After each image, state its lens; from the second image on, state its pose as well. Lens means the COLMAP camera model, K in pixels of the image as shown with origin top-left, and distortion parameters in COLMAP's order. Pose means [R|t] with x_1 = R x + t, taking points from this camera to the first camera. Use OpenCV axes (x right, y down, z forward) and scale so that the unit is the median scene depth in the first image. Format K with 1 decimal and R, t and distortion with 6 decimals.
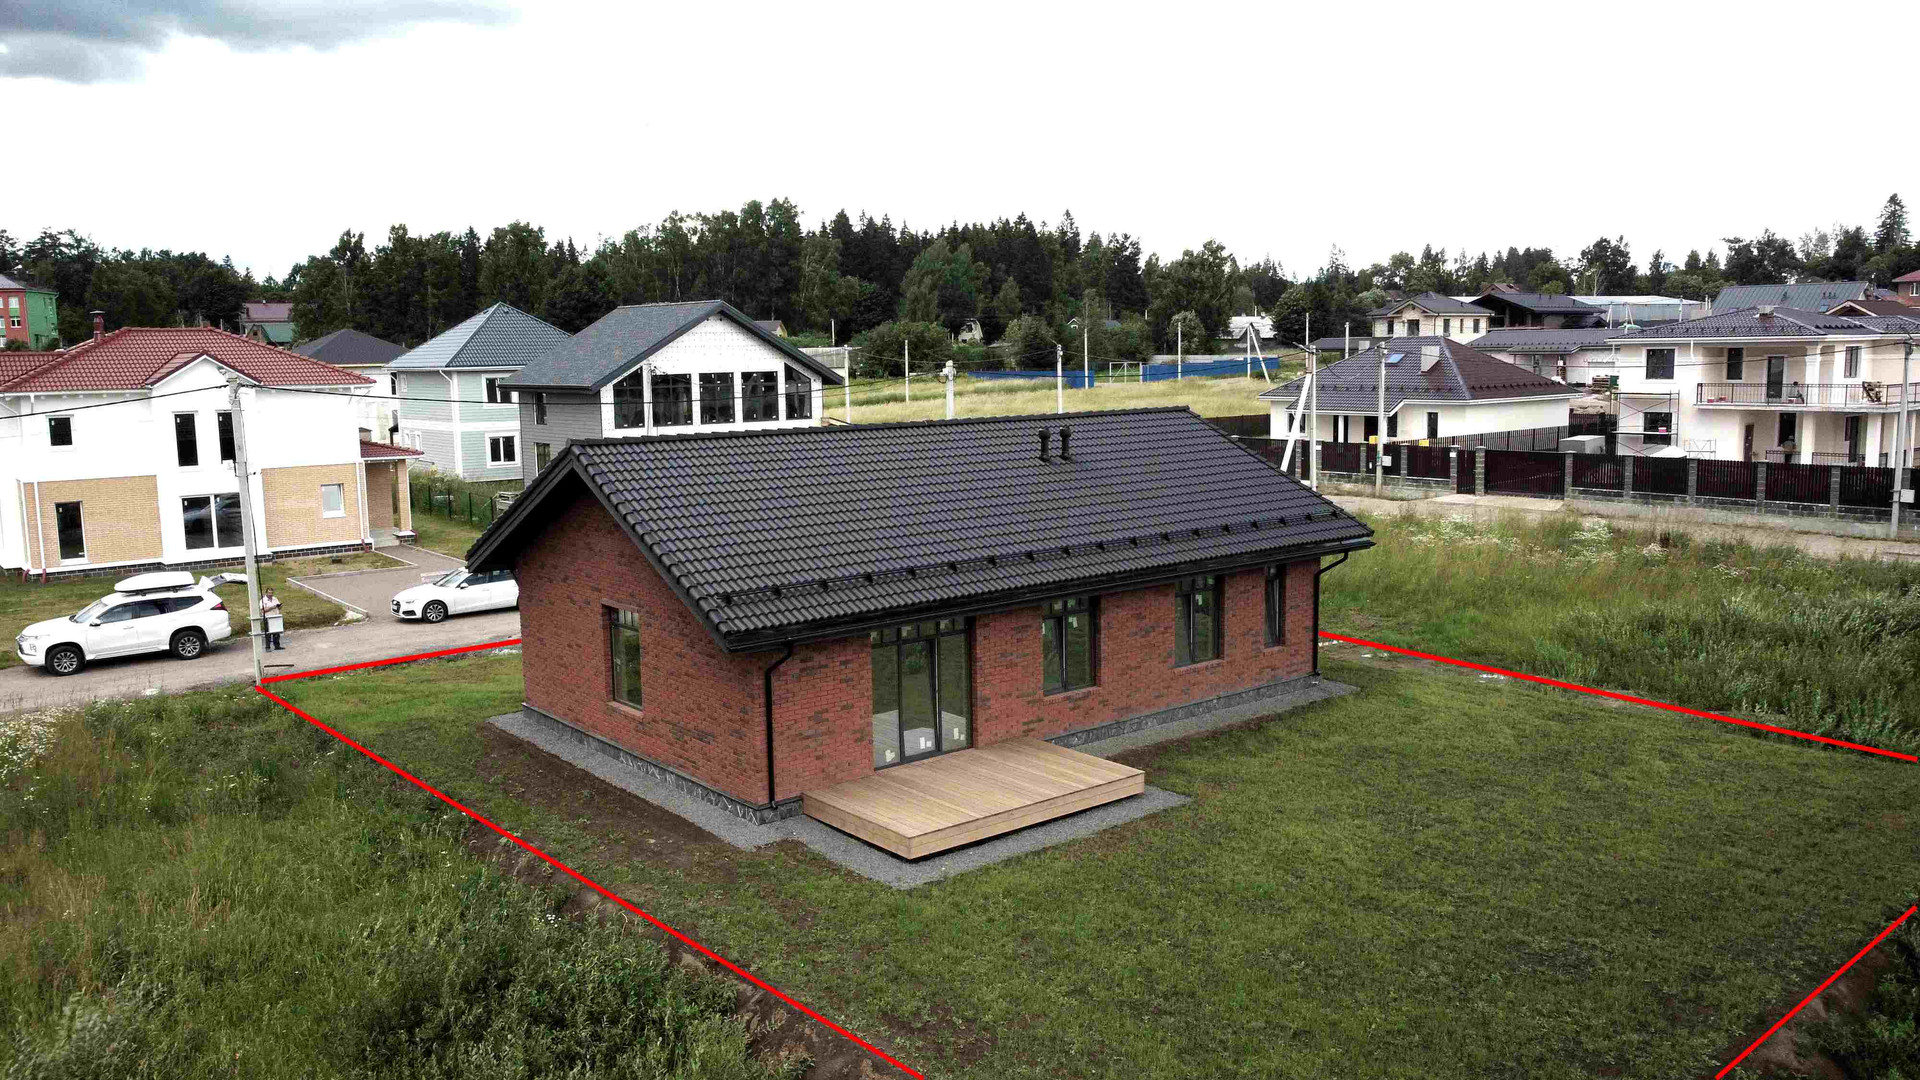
lens RADIAL K [[1438.8, 0, 960.0], [0, 1438.8, 540.0], [0, 0, 1]] dist [0.001645, -0.001375]
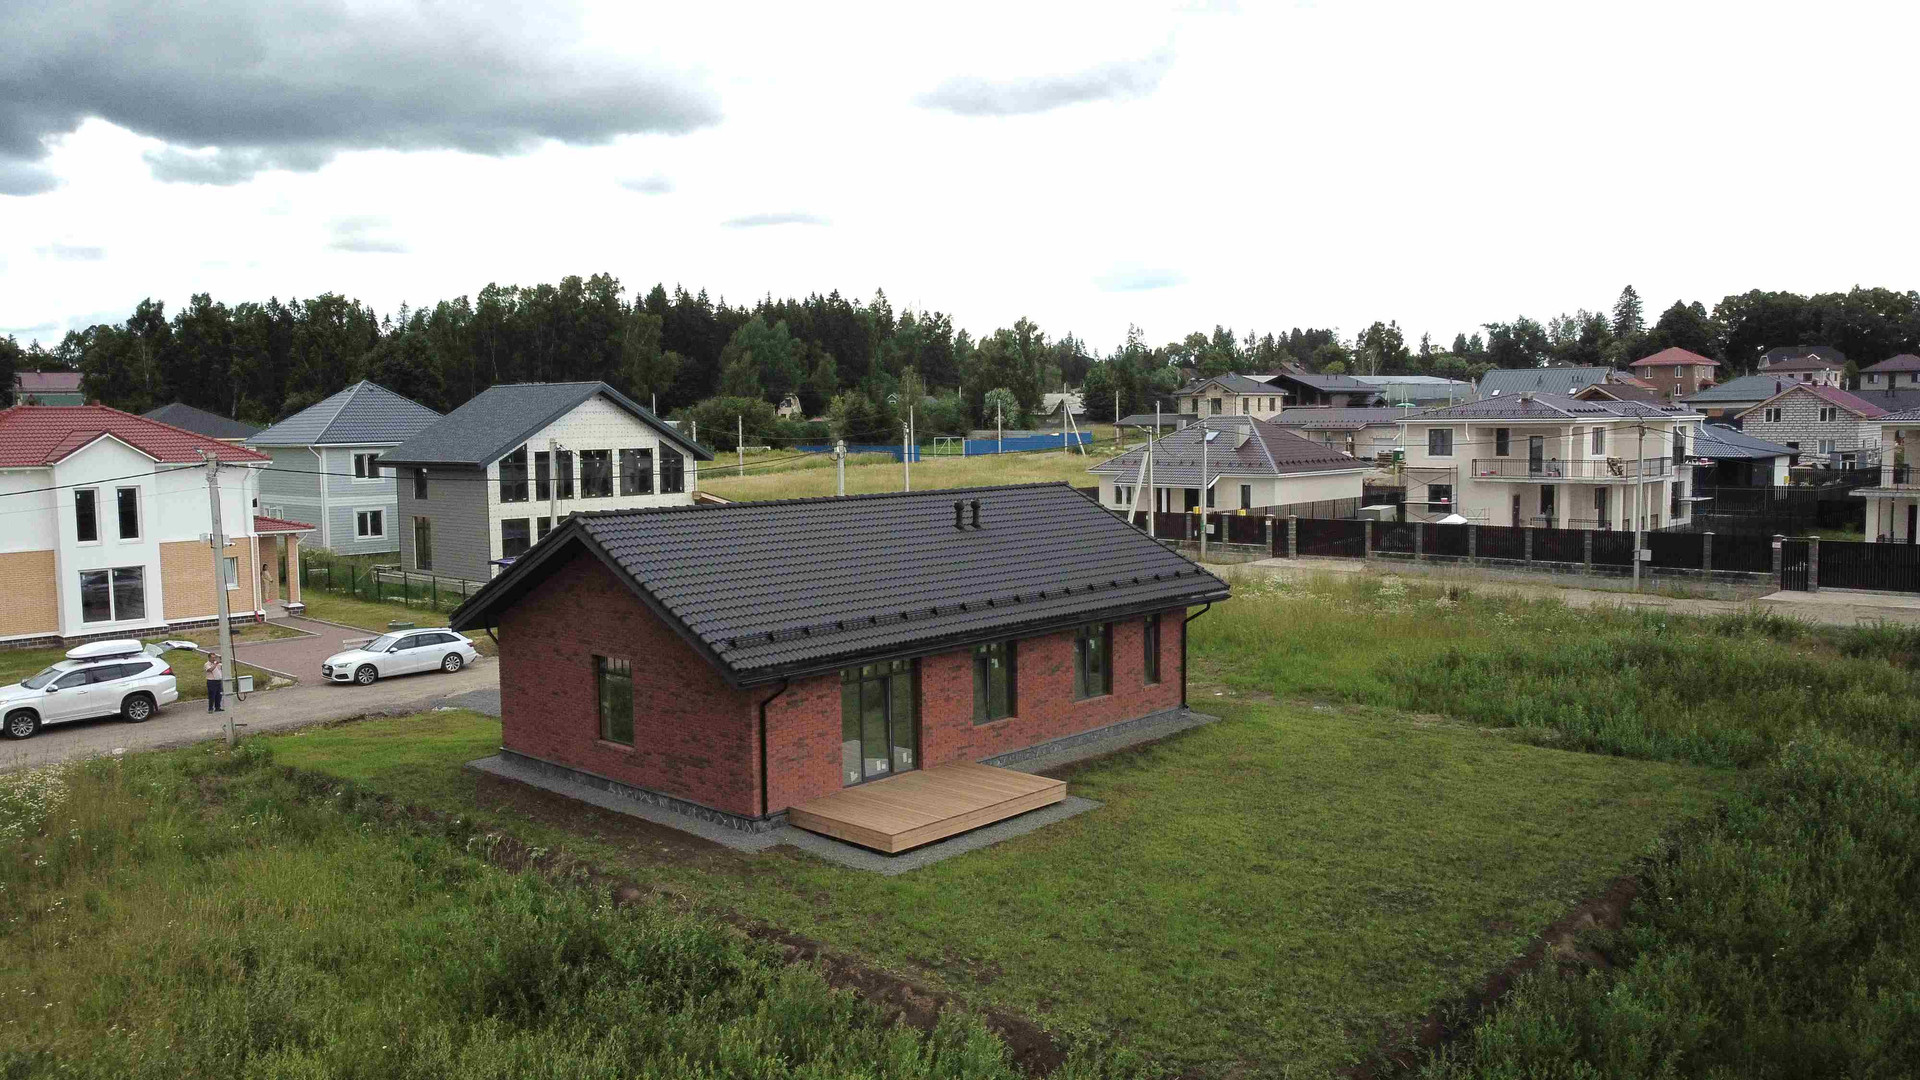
lens RADIAL K [[1438.8, 0, 960.0], [0, 1438.8, 540.0], [0, 0, 1]] dist [0.001645, -0.001375]
pose [[0.990956, -0.007645, 0.133966, -0.062605], [0.014357, 0.998685, -0.049212, 0.007860], [-0.133413, 0.050691, 0.989763, -0.103160]]
